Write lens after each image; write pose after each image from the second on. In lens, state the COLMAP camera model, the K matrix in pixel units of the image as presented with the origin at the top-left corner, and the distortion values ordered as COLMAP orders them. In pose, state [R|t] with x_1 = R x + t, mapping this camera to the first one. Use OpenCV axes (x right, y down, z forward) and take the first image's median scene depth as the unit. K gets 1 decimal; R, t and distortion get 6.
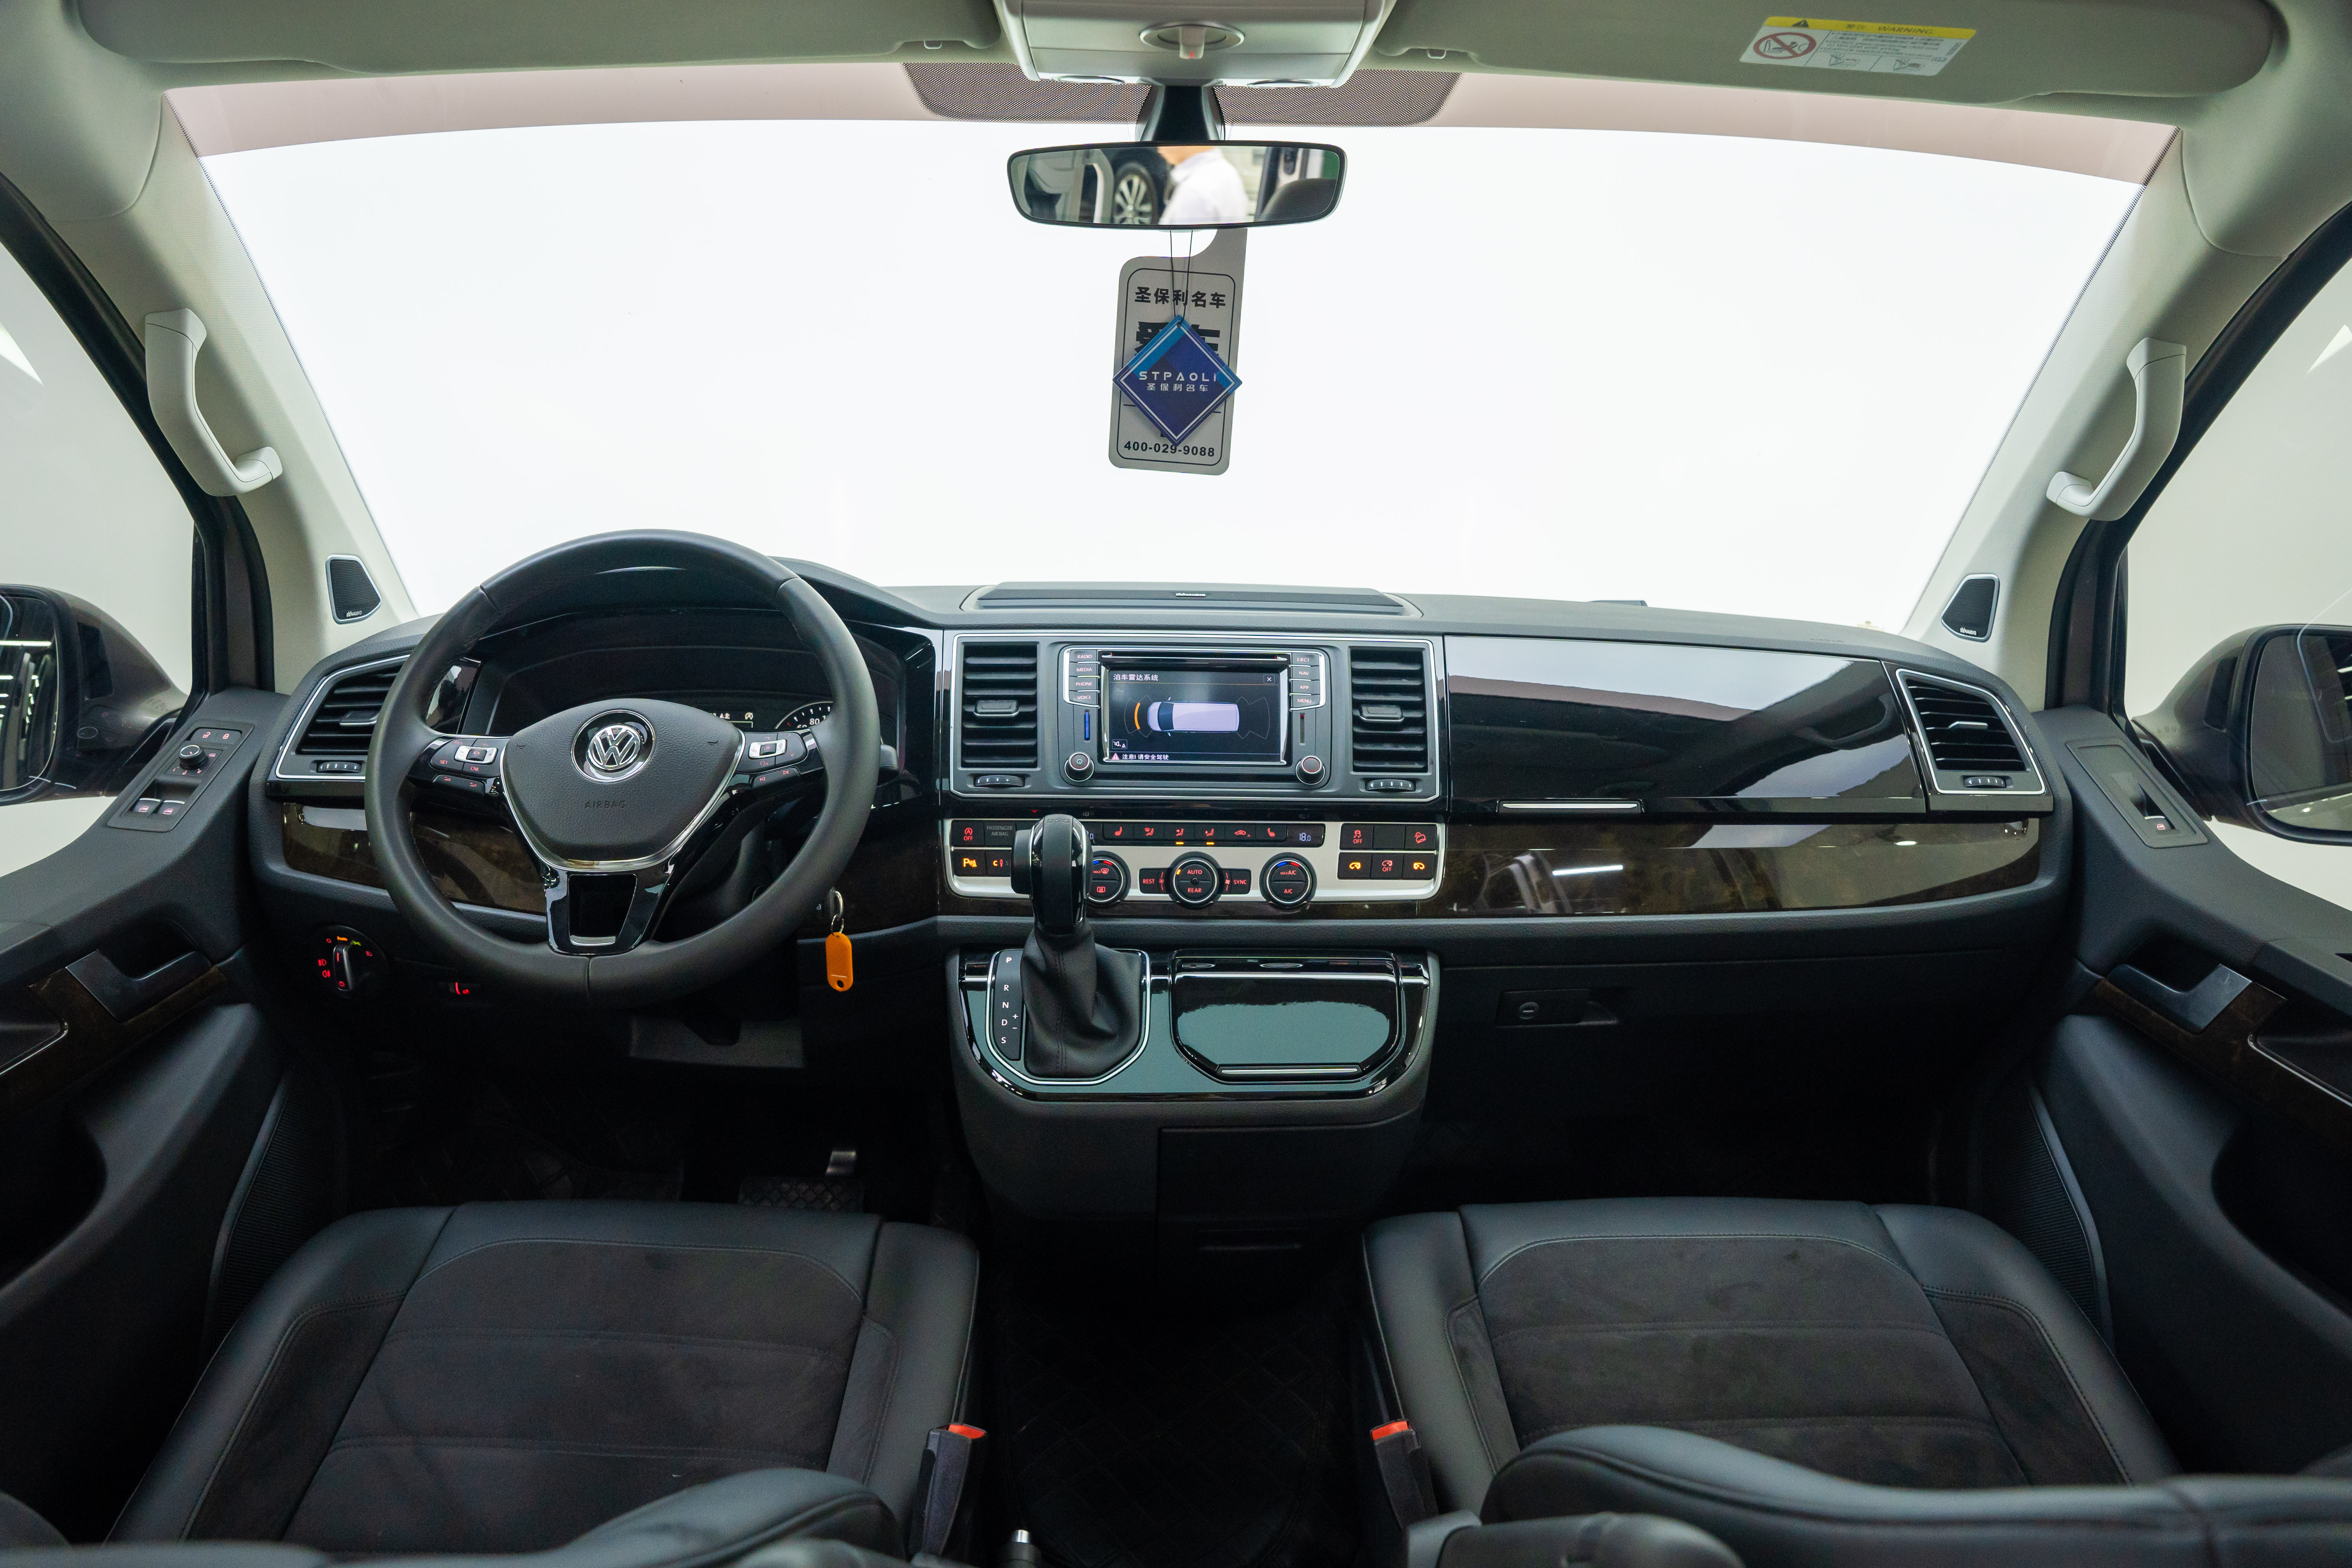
lens RADIAL K [[1654.7, 0, 1176.0], [0, 1654.7, 784.0], [0, 0, 1]] dist [-0.182482, 0.137547]
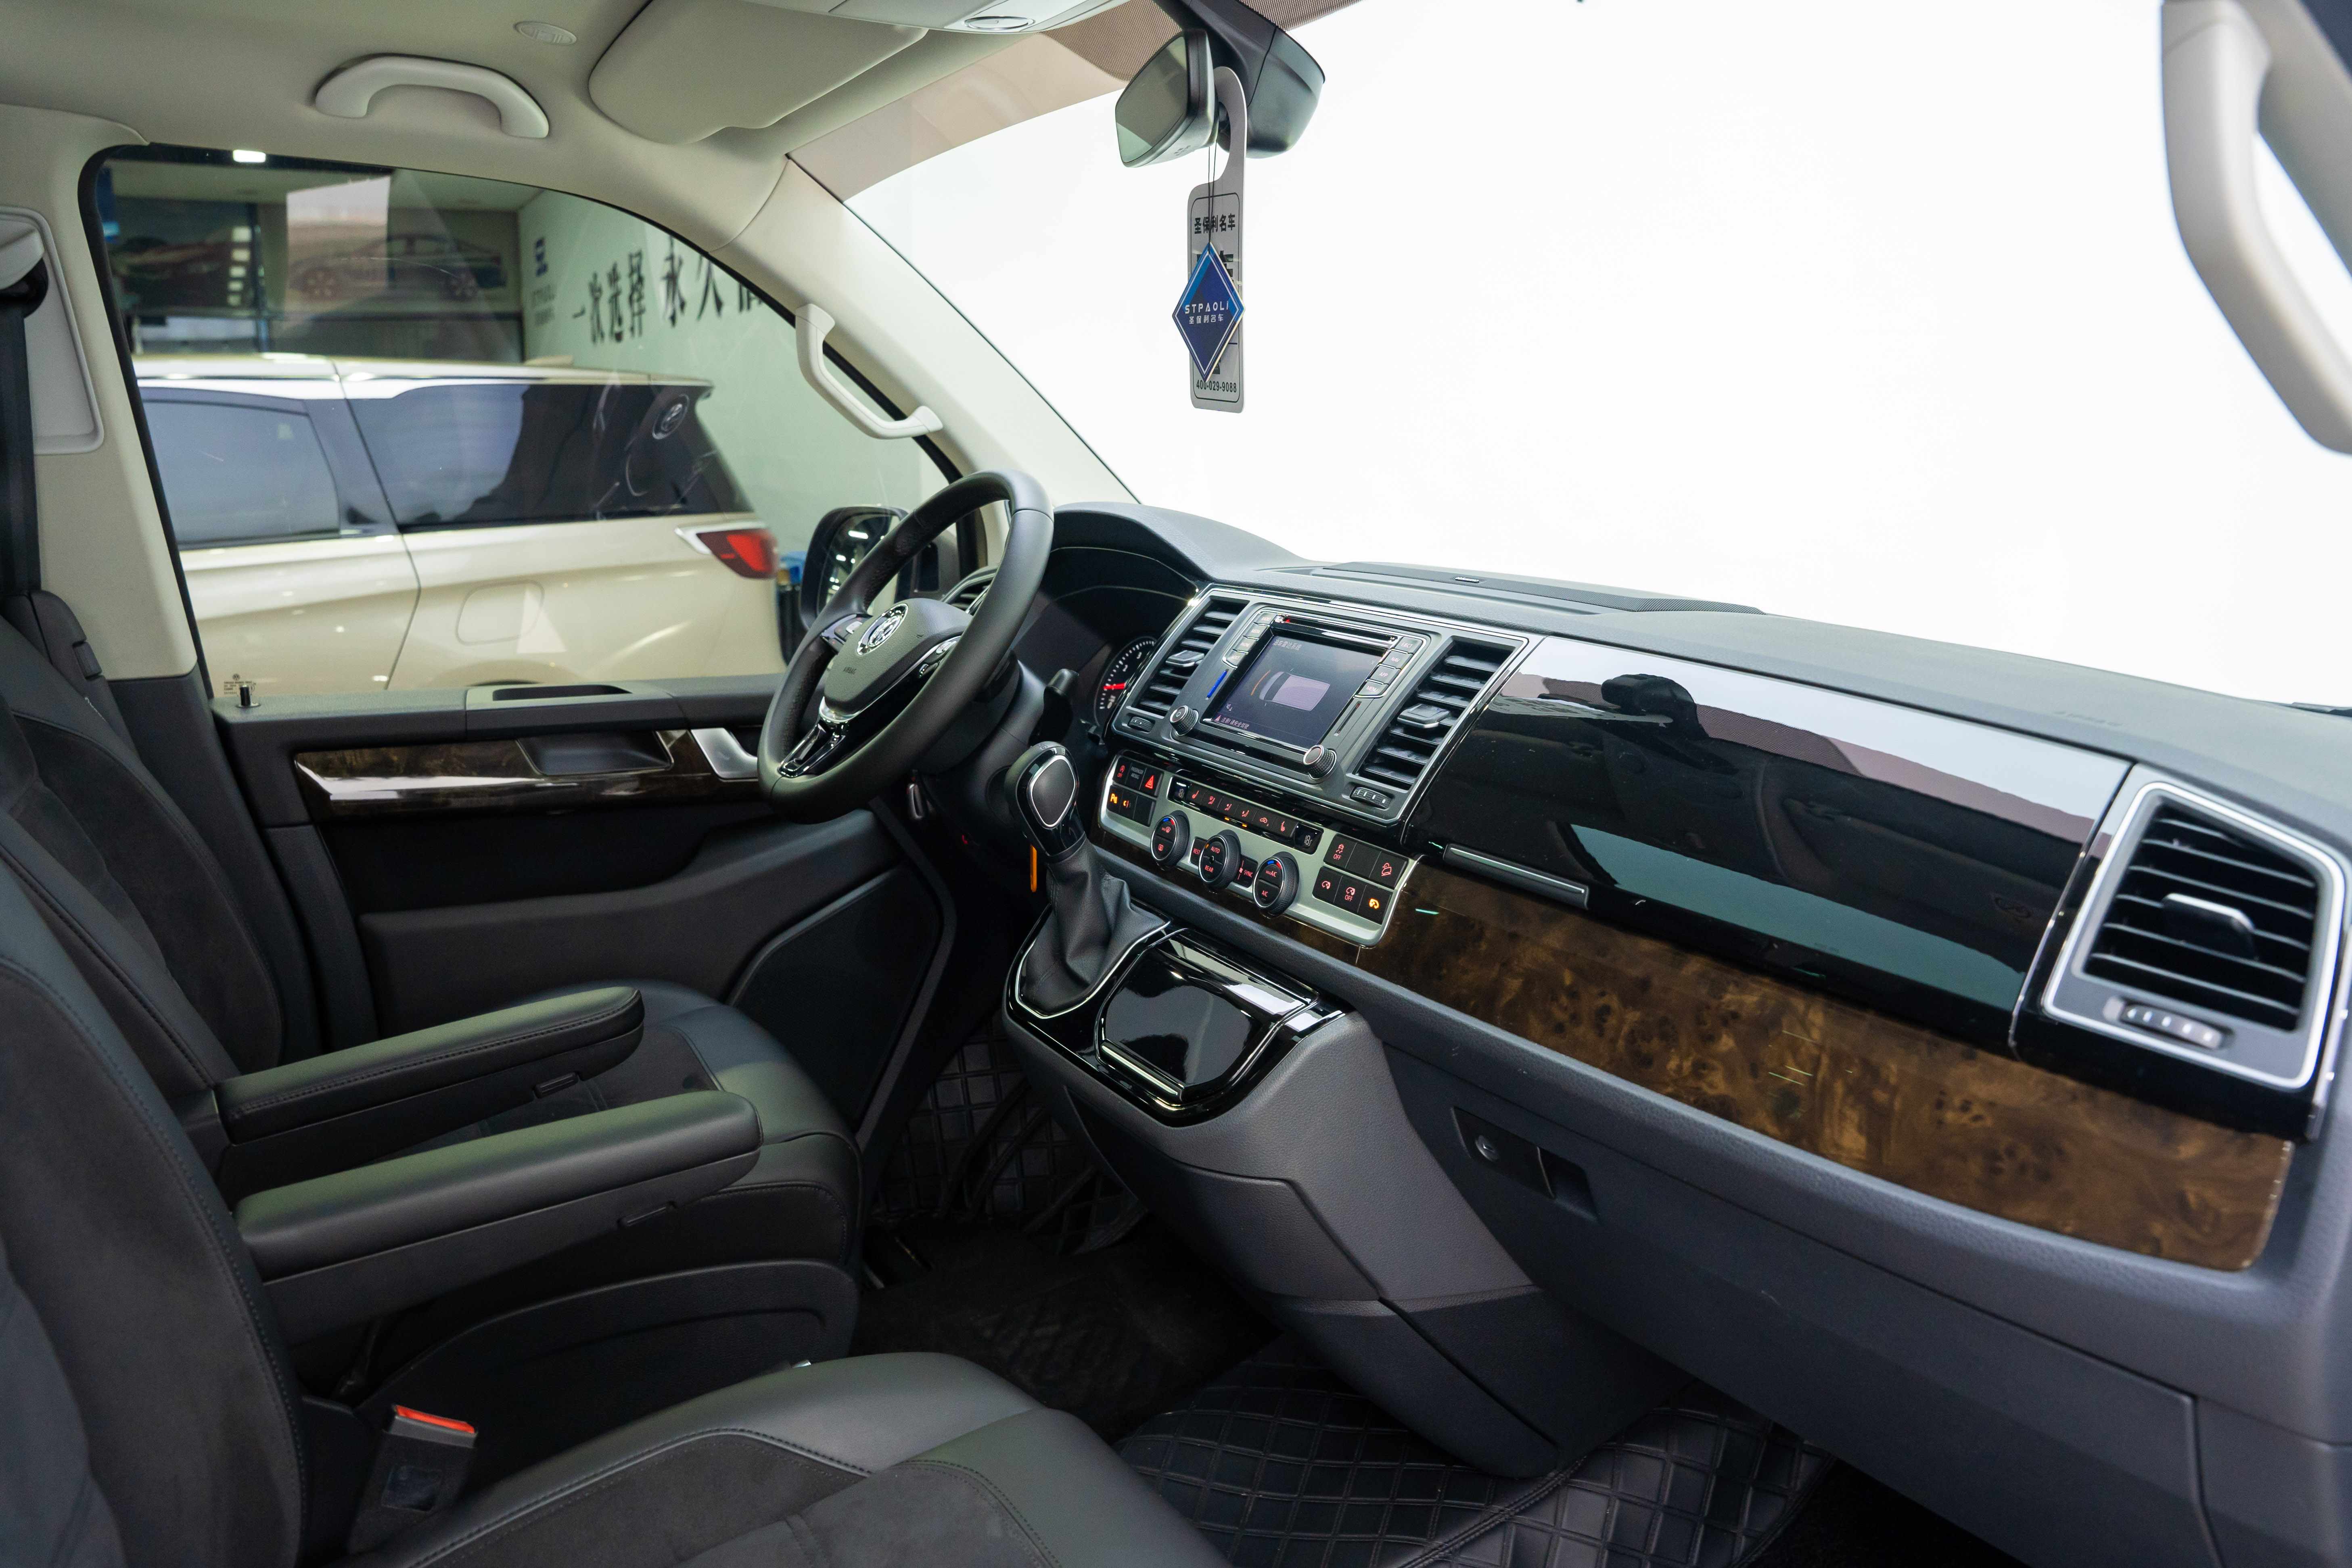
lens RADIAL K [[1654.8, 0, 1176.0], [0, 1654.8, 784.0], [0, 0, 1]] dist [-0.182482, 0.137547]
pose [[0.471894, 0.165432, -0.865995, 0.780956], [-0.226175, 0.972083, 0.062452, -0.034166], [0.852151, 0.166395, 0.496137, 0.519377]]
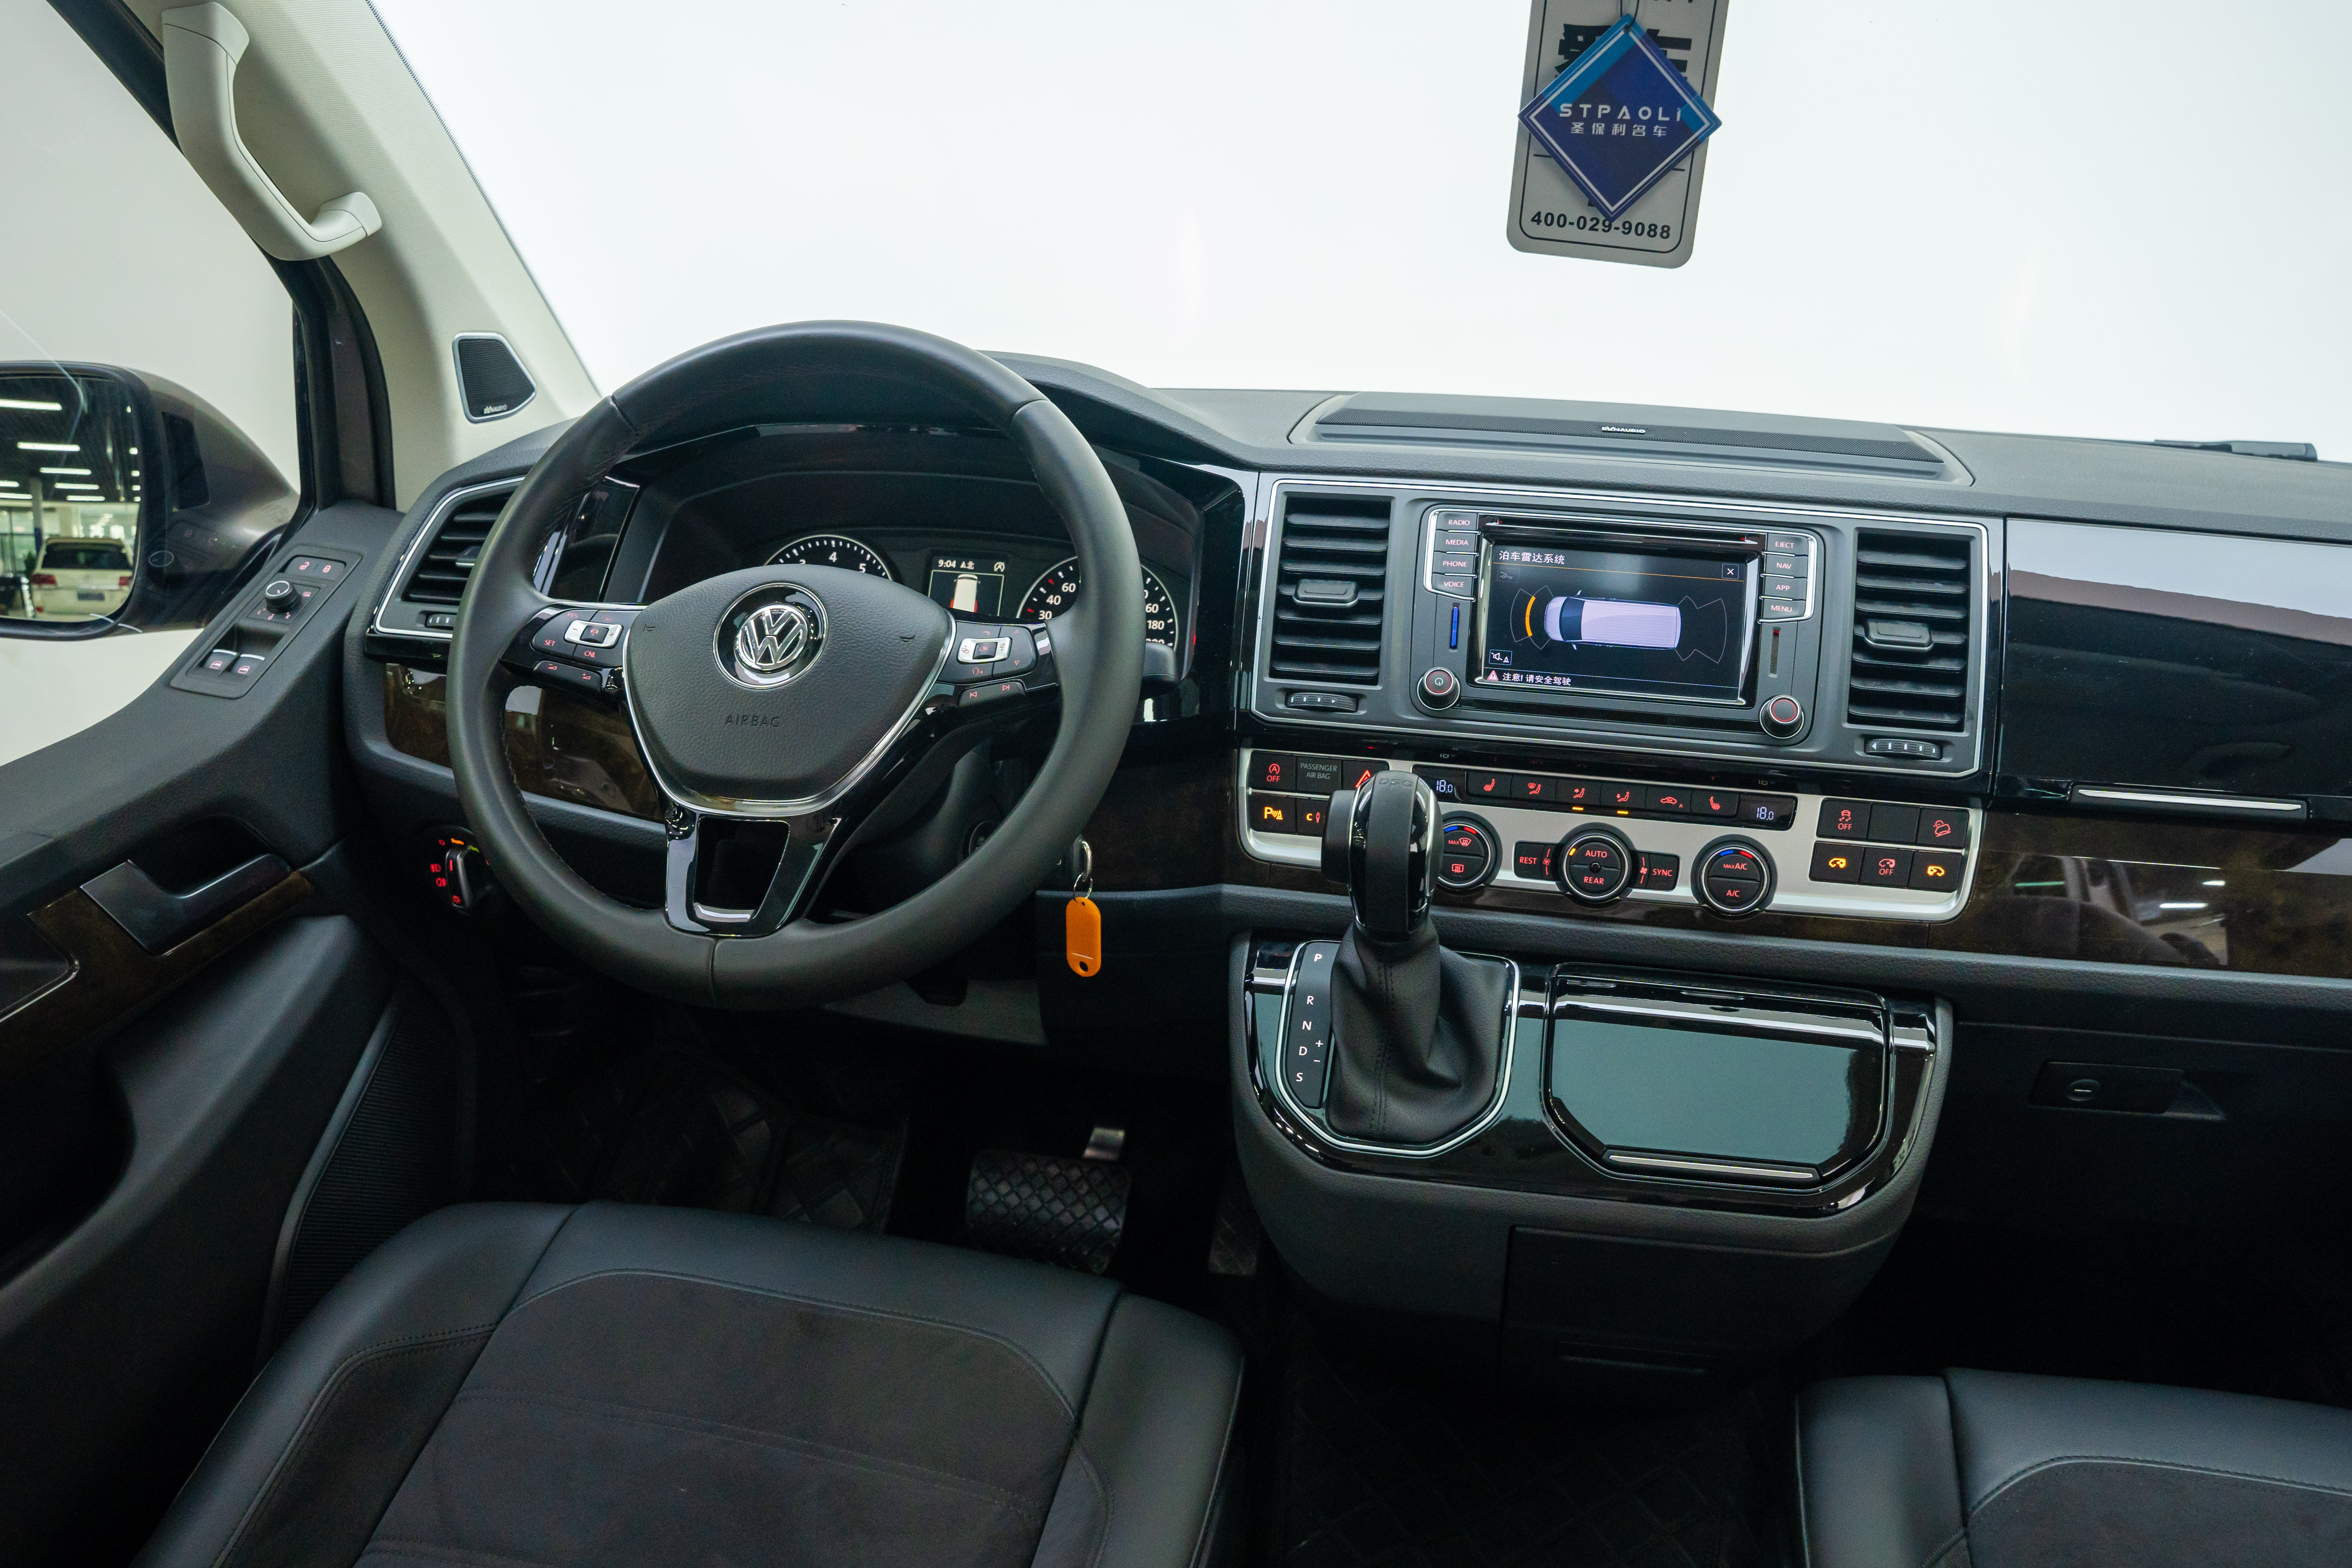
lens RADIAL K [[1932.9, 0, 1156.9], [0, 1932.9, 777.4], [0, 0, 1]] dist [-0.158923, 0.184634]
pose [[0.972181, 0.076673, -0.221326, 0.007855], [-0.051079, 0.991564, 0.119133, -0.062892], [0.228593, -0.104514, 0.967896, 0.193738]]
